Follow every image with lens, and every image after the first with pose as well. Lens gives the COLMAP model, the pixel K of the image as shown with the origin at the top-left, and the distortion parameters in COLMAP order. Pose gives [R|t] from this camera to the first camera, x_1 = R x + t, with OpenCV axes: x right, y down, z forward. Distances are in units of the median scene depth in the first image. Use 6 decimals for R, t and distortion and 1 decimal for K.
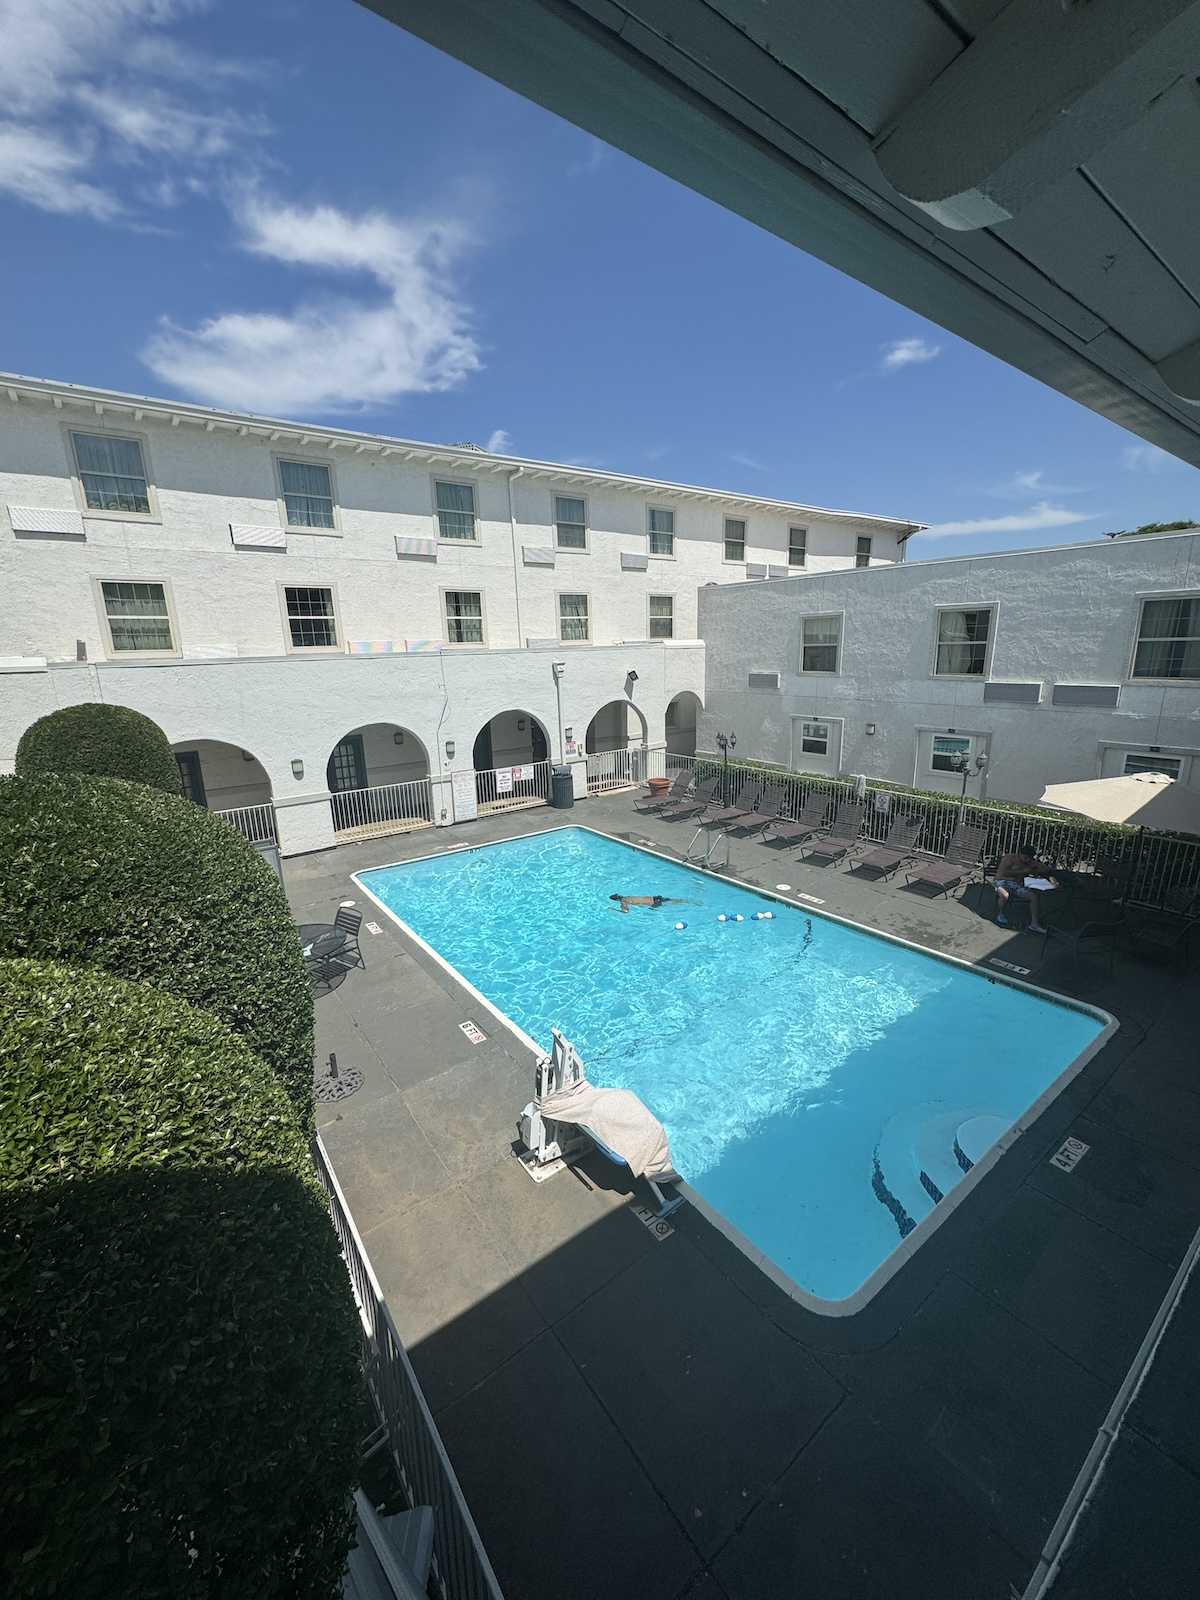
lens RADIAL K [[632.9, 0, 607.5], [0, 632.9, 798.3], [0, 0, 1]] dist [0.002286, 0.000134]
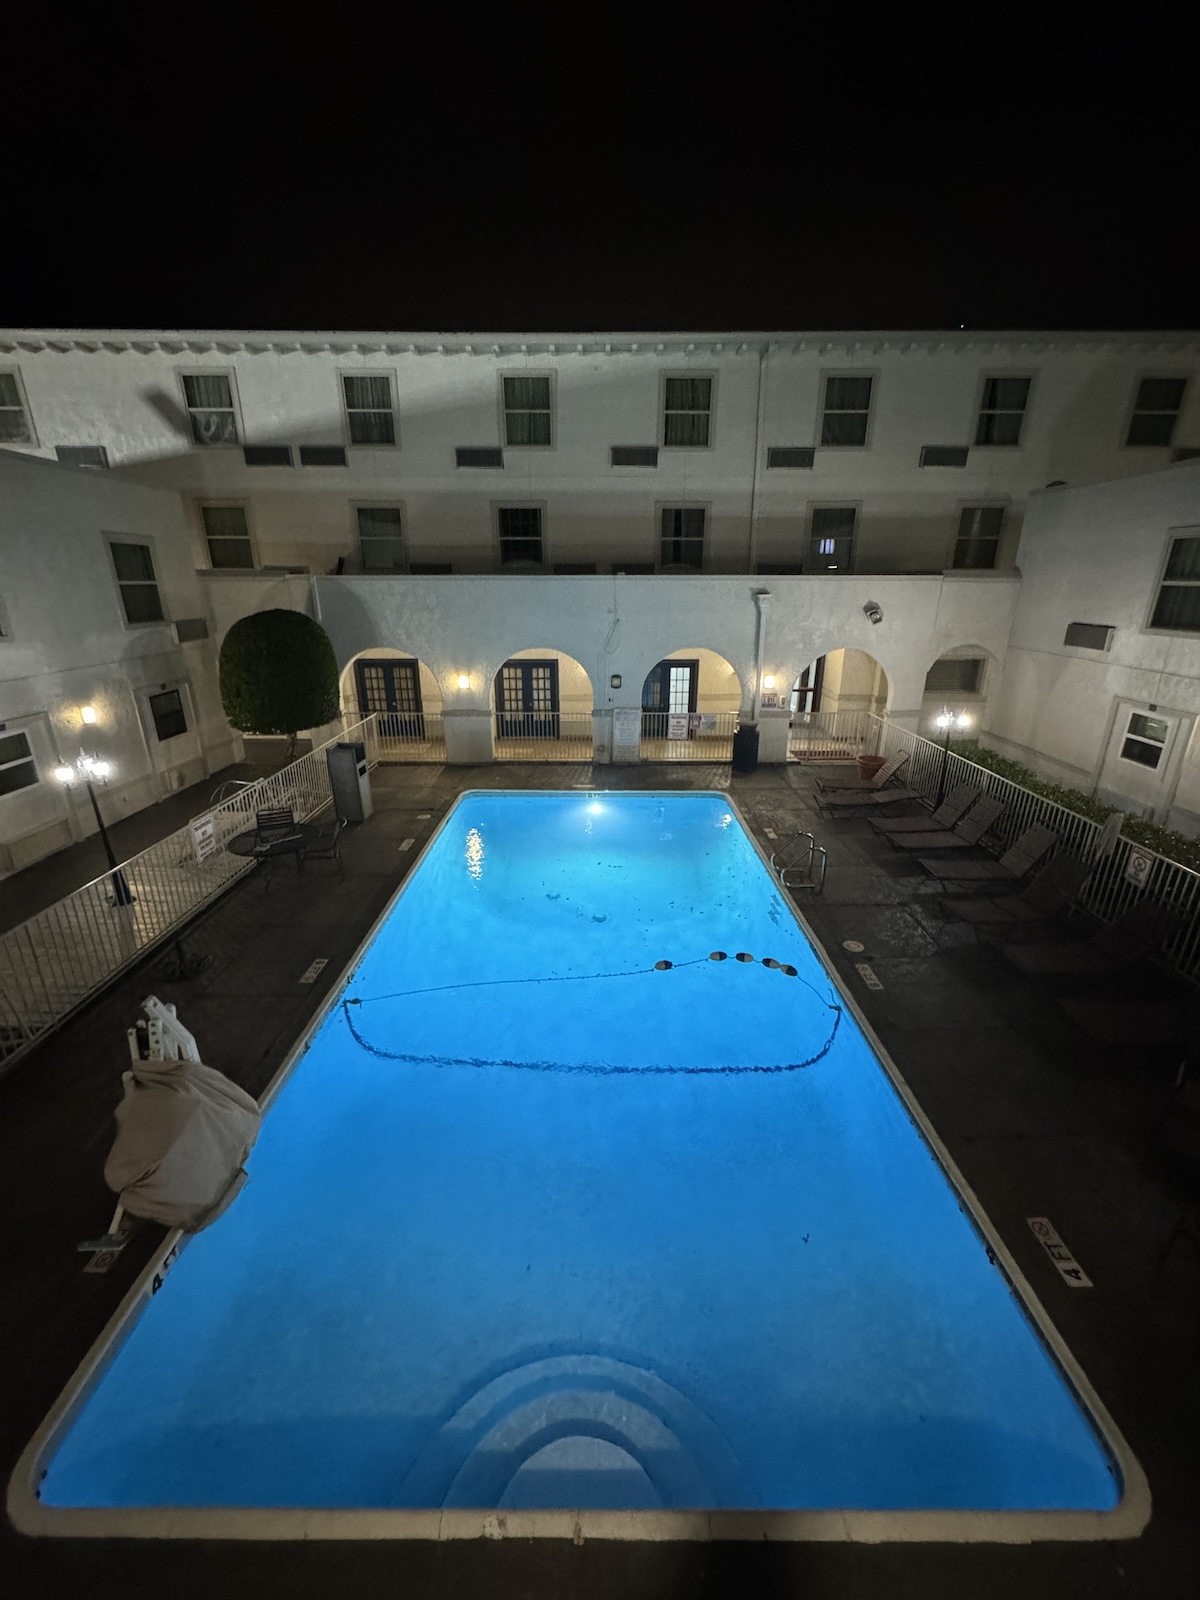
lens RADIAL K [[632.9, 0, 597.4], [0, 632.9, 797.8], [0, 0, 1]] dist [0.002286, 0.000134]
pose [[0.790157, 0.220869, -0.571724, 0.338769], [-0.163605, 0.974972, 0.150539, -0.055420], [0.590665, -0.025413, 0.806517, 0.253359]]
